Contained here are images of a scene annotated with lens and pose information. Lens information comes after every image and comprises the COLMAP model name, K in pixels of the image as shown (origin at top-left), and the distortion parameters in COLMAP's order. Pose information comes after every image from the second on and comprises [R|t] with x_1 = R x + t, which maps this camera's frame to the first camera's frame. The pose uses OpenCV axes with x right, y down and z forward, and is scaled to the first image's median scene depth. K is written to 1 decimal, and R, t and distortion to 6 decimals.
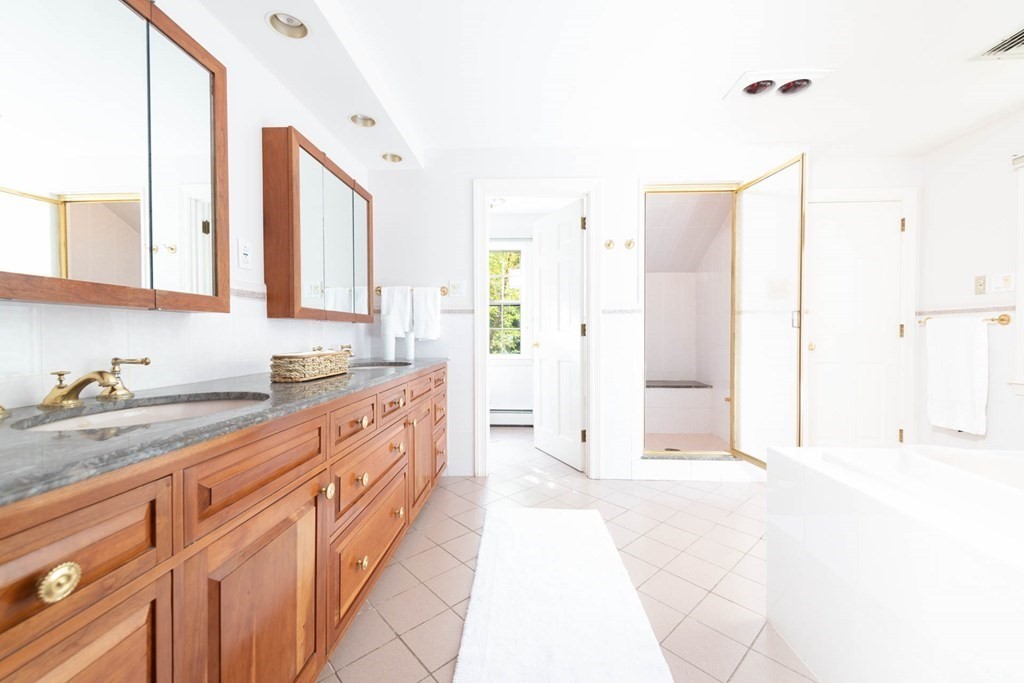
lens RADIAL K [[402.8, 0, 513.6], [0, 402.8, 339.6], [0, 0, 1]] dist [0.011039, -0.002553]
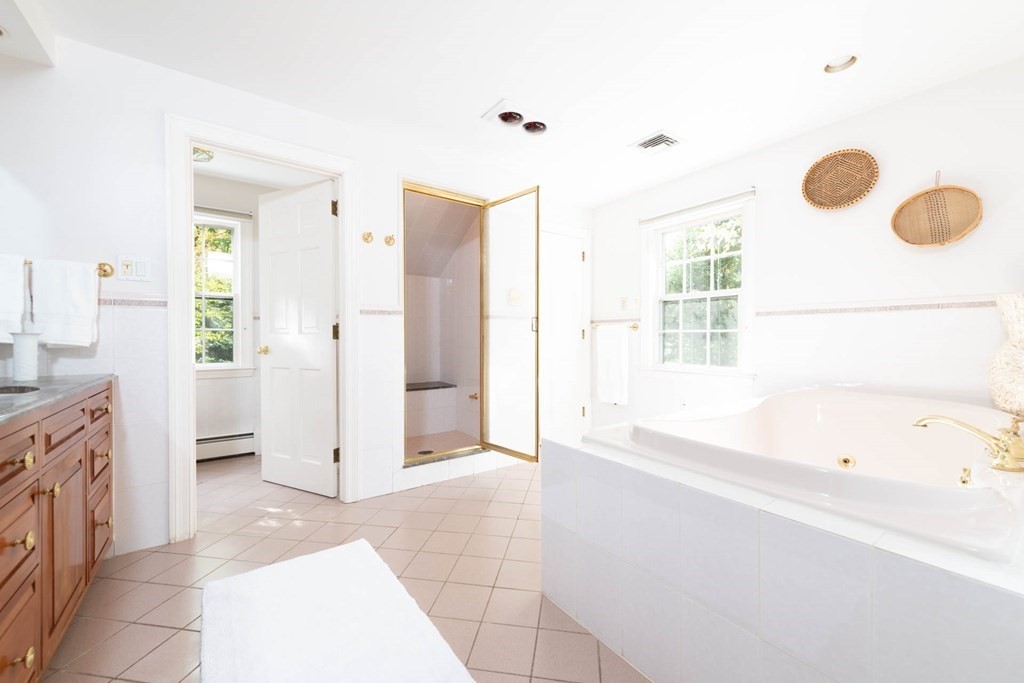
lens RADIAL K [[402.8, 0, 513.6], [0, 402.8, 339.6], [0, 0, 1]] dist [0.011039, -0.002553]
pose [[0.786101, -0.004827, 0.618079, -0.064093], [0.009724, 0.999942, -0.004559, -0.000390], [-0.618021, 0.009595, 0.786103, 0.091847]]
